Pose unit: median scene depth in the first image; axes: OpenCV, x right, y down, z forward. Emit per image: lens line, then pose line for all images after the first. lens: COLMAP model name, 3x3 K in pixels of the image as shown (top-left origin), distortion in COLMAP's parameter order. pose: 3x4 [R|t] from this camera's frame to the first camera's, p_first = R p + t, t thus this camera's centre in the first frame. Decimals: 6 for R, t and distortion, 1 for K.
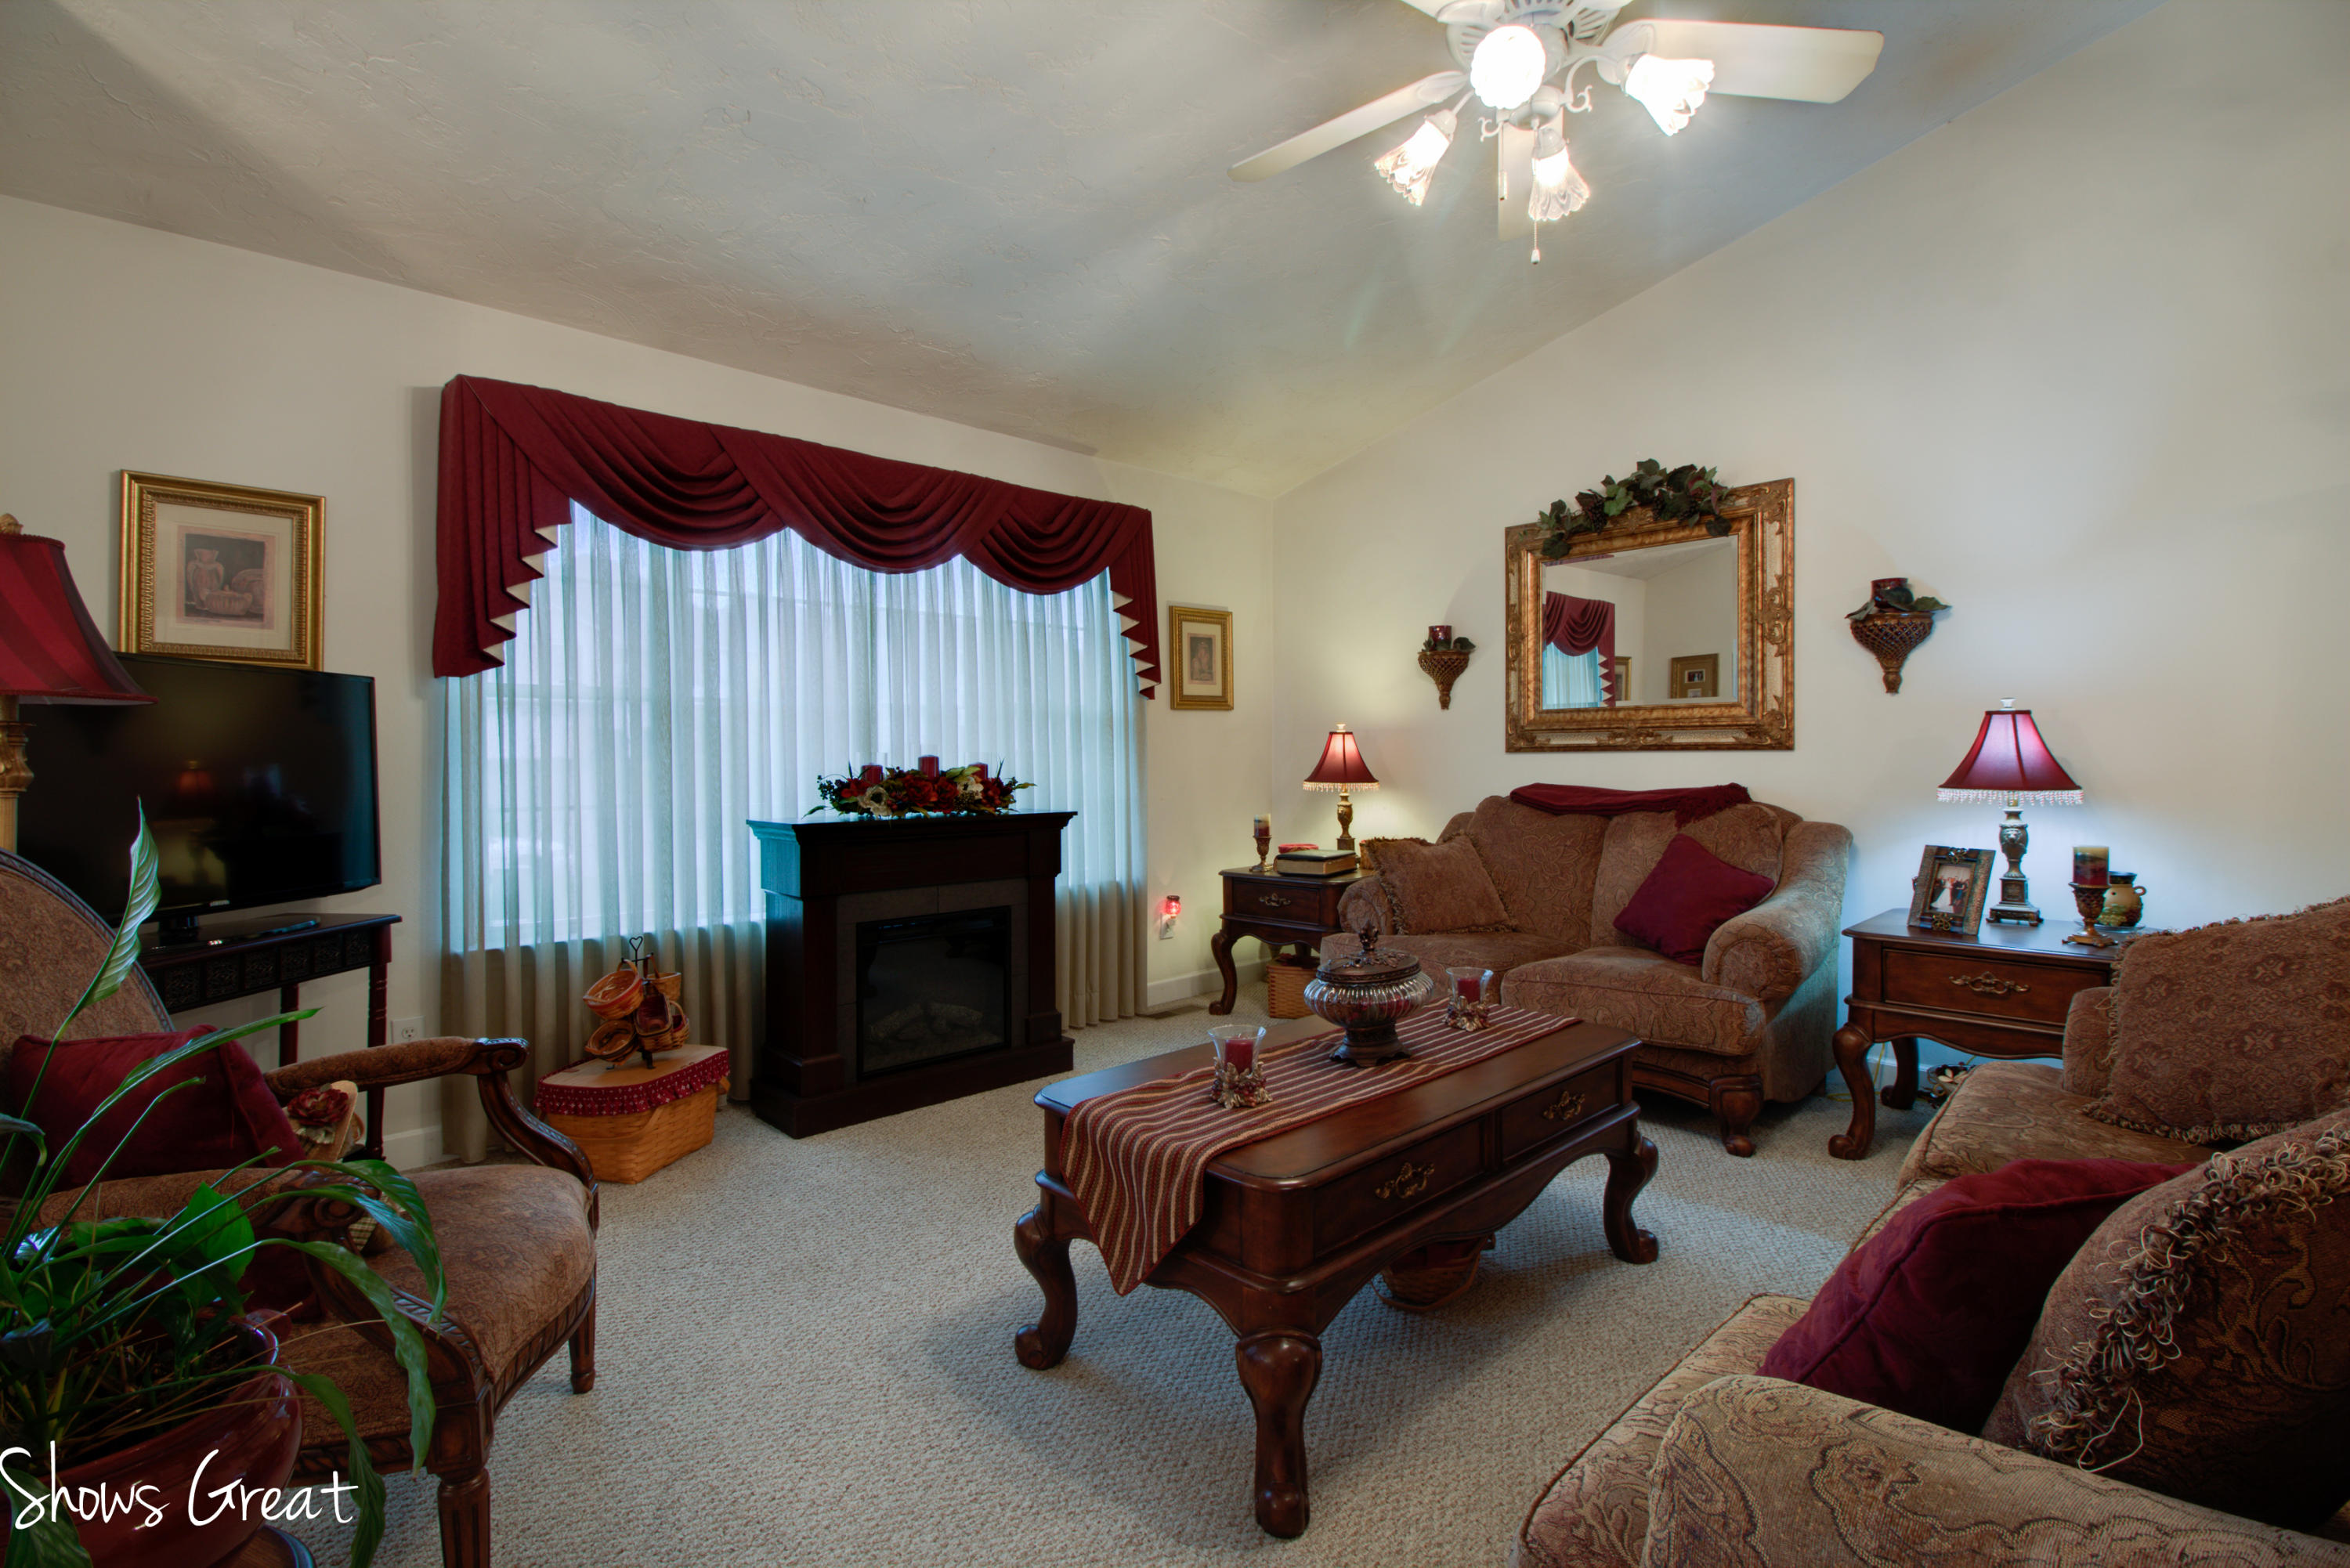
lens RADIAL K [[1078.2, 0, 1173.3], [0, 1078.2, 764.7], [0, 0, 1]] dist [0.002047, -0.013957]
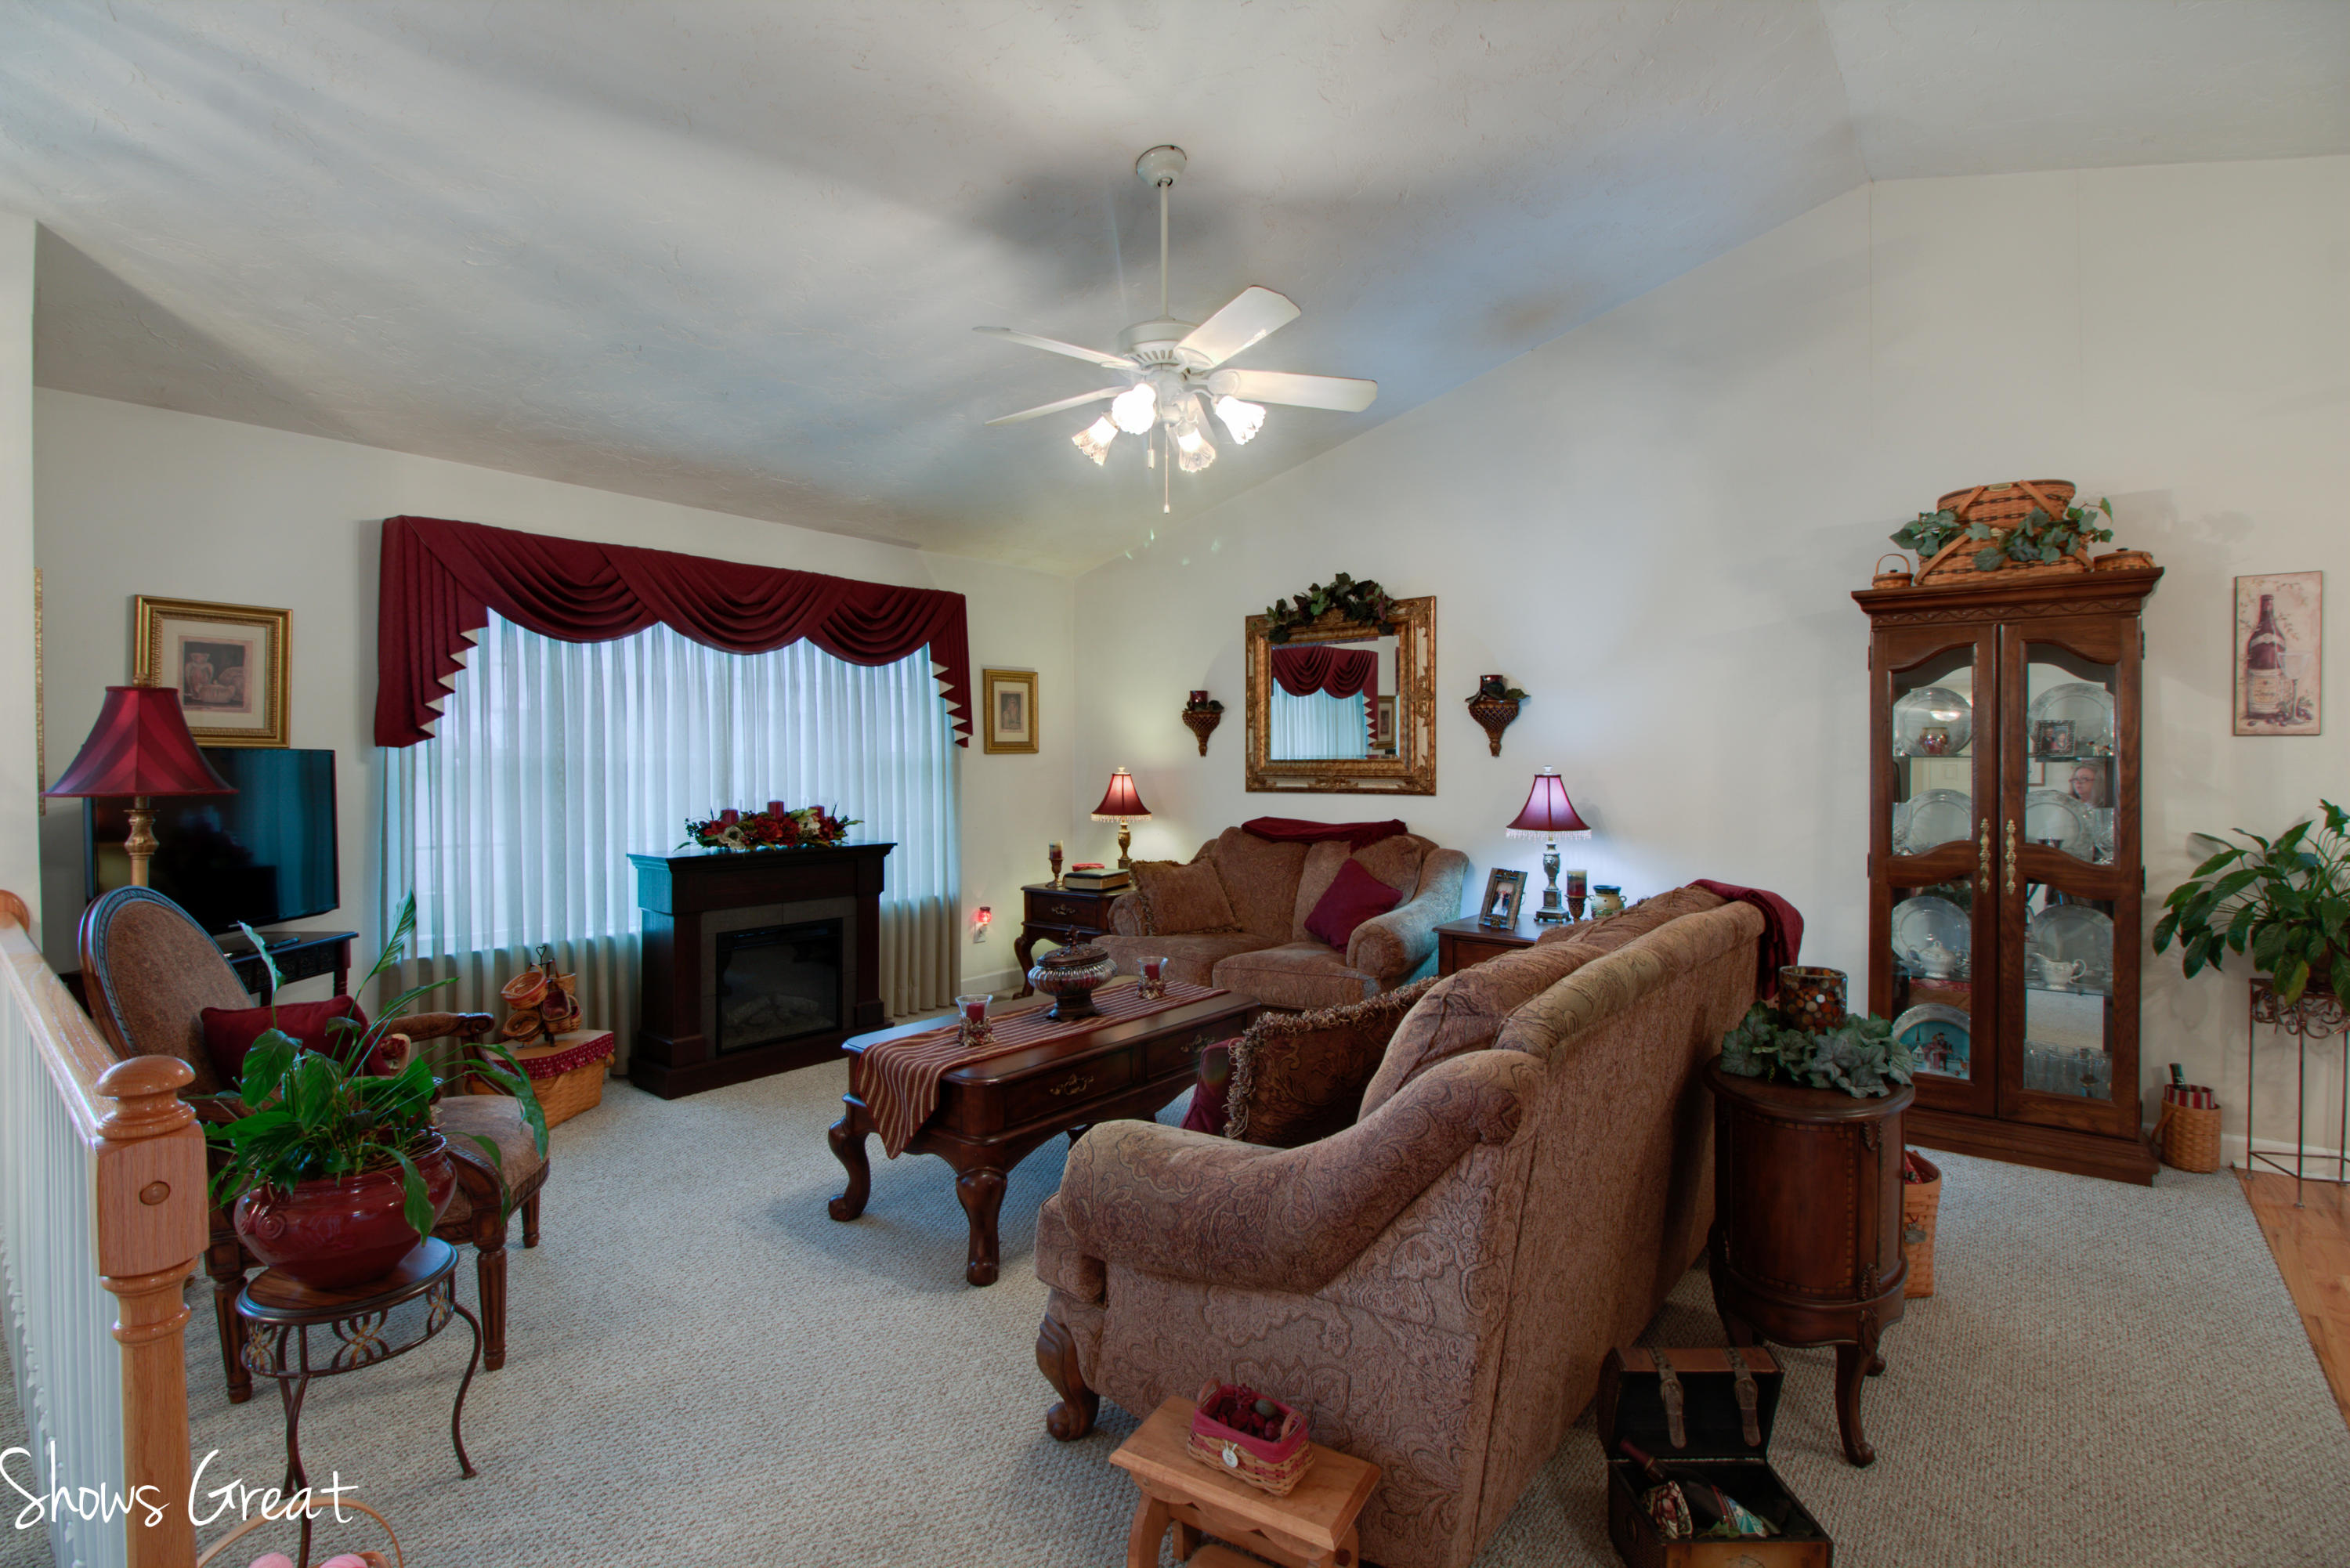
lens RADIAL K [[1078.2, 0, 1172.4], [0, 1078.2, 766.1], [0, 0, 1]] dist [0.002047, -0.013957]
pose [[0.992481, 0.003501, 0.122350, 0.086885], [-0.003055, 0.999988, -0.003827, -0.048609], [-0.122362, 0.003424, 0.992480, -0.339301]]
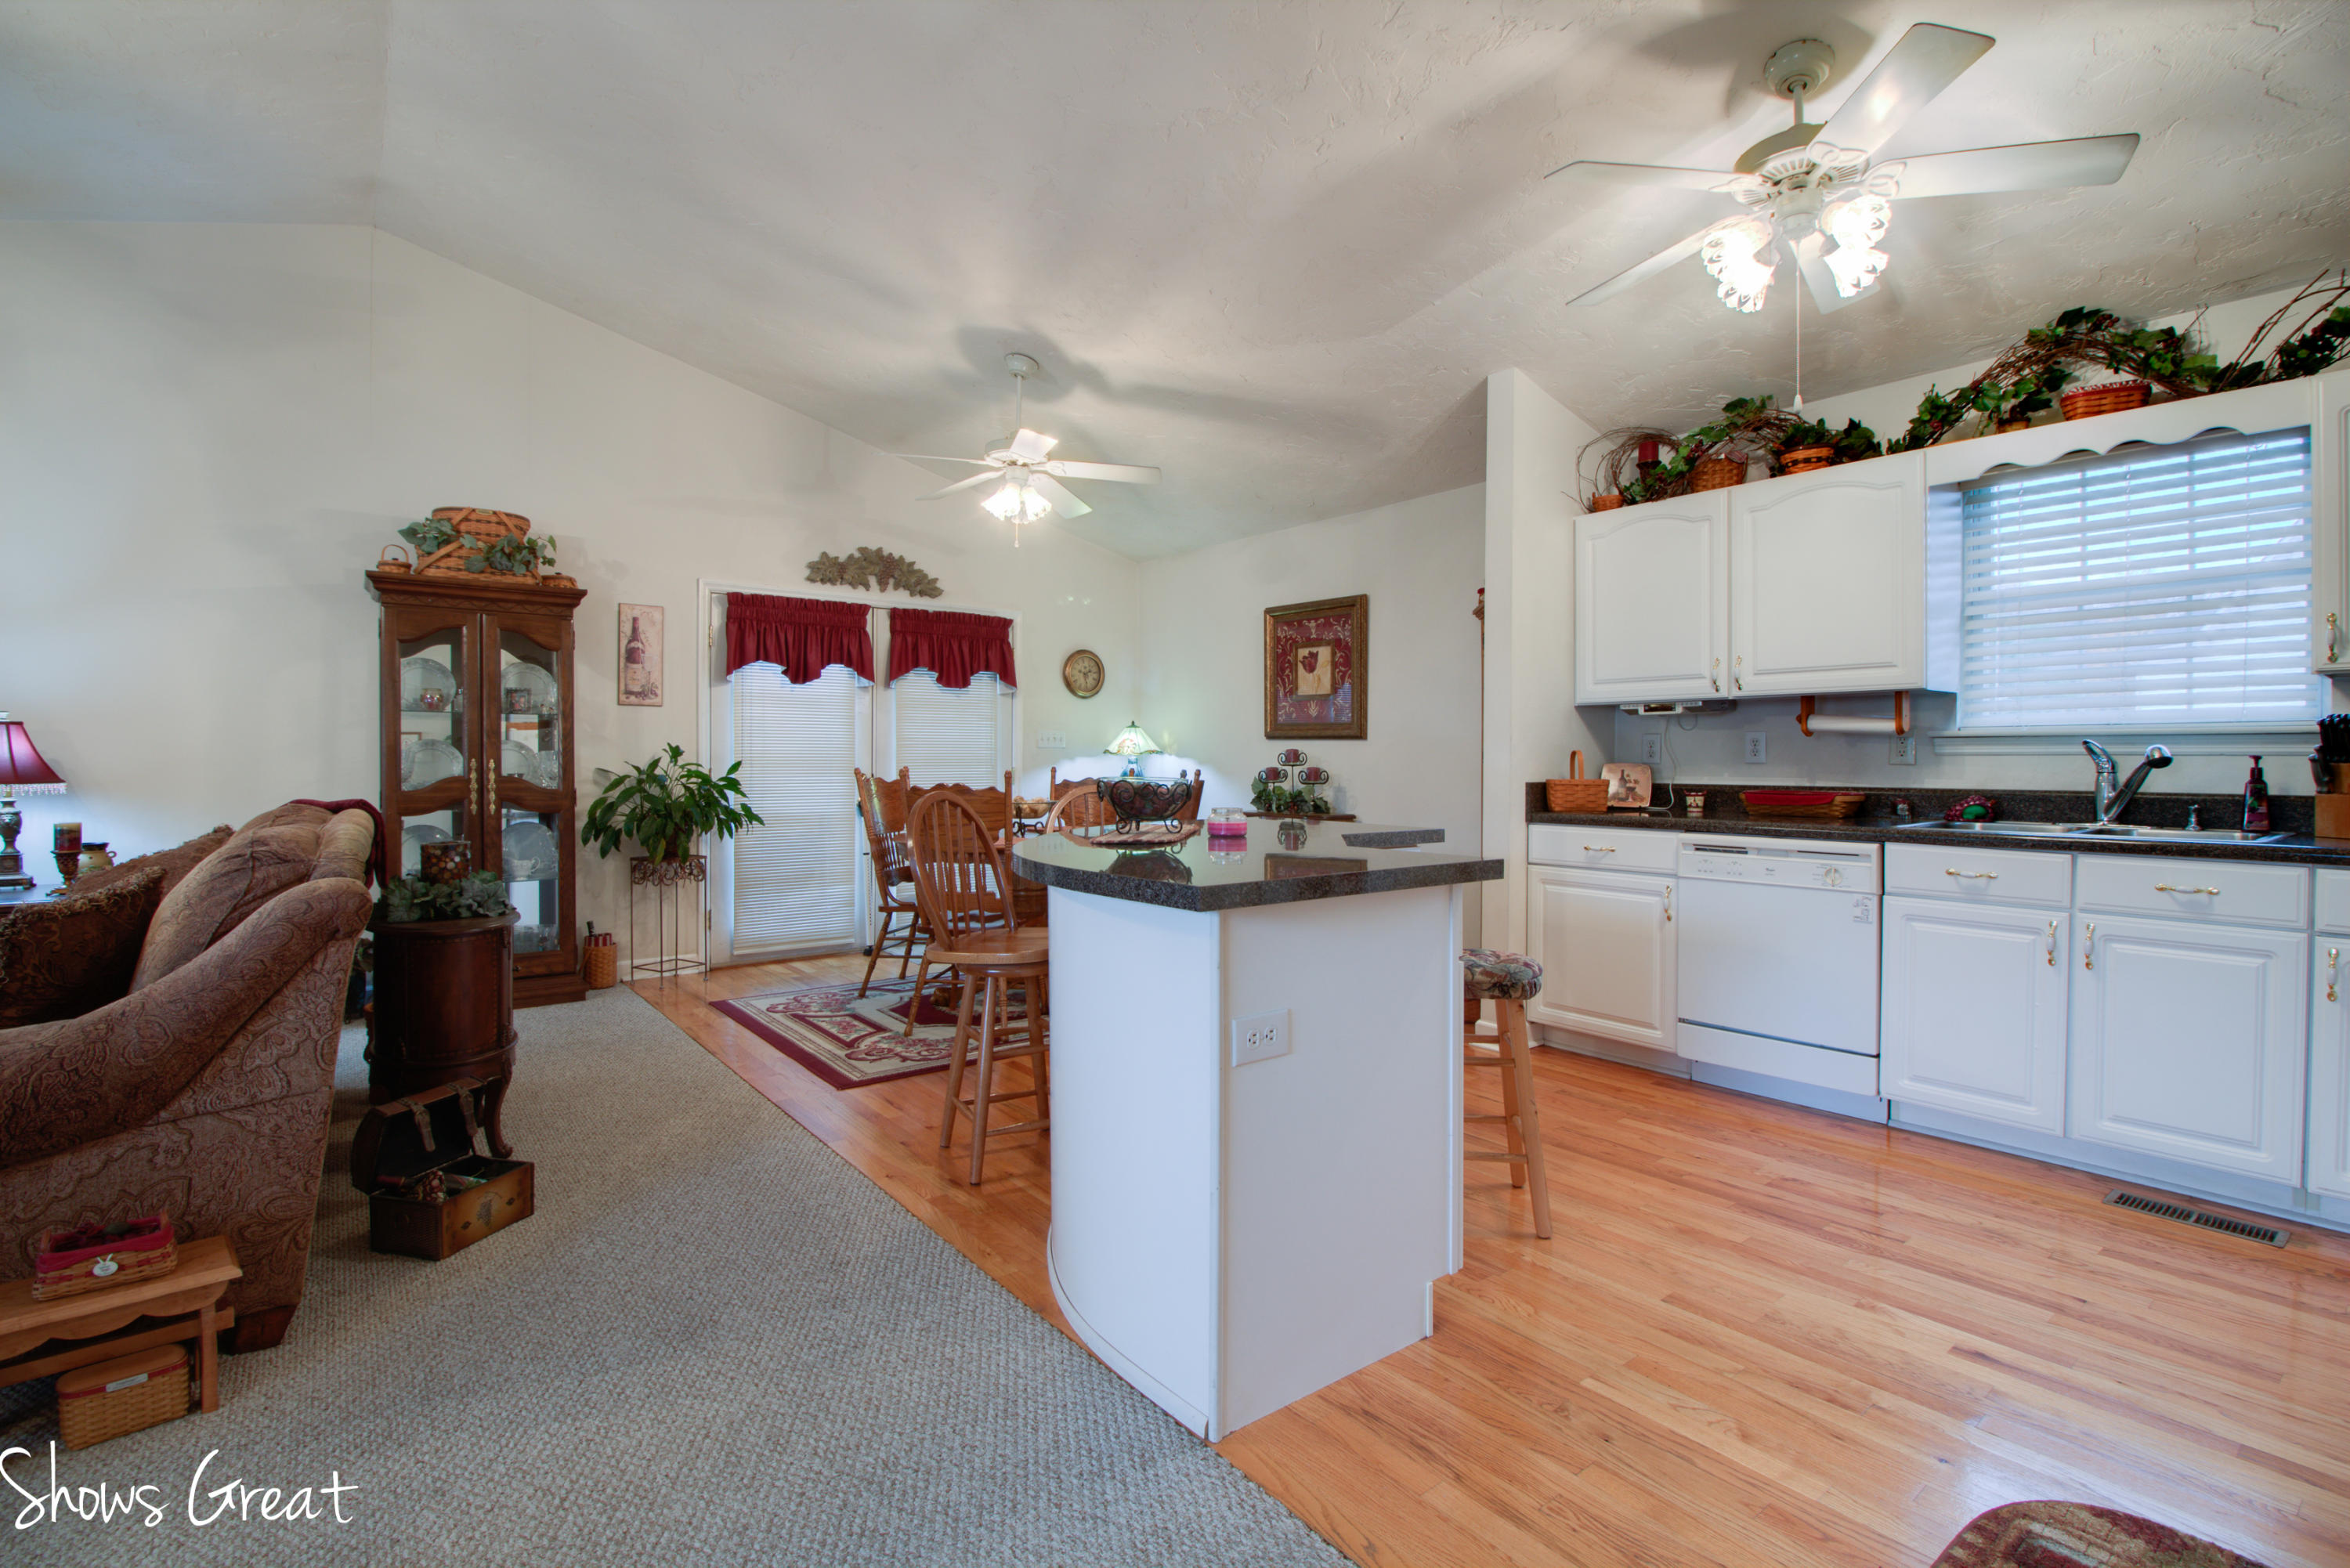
lens RADIAL K [[1078.2, 0, 1176.2], [0, 1078.2, 764.3], [0, 0, 1]] dist [0.002047, -0.013957]
pose [[0.105665, 0.001265, 0.994401, -0.277163], [0.006771, 0.999975, -0.001992, 0.010592], [-0.994379, 0.006944, 0.105654, -0.444435]]
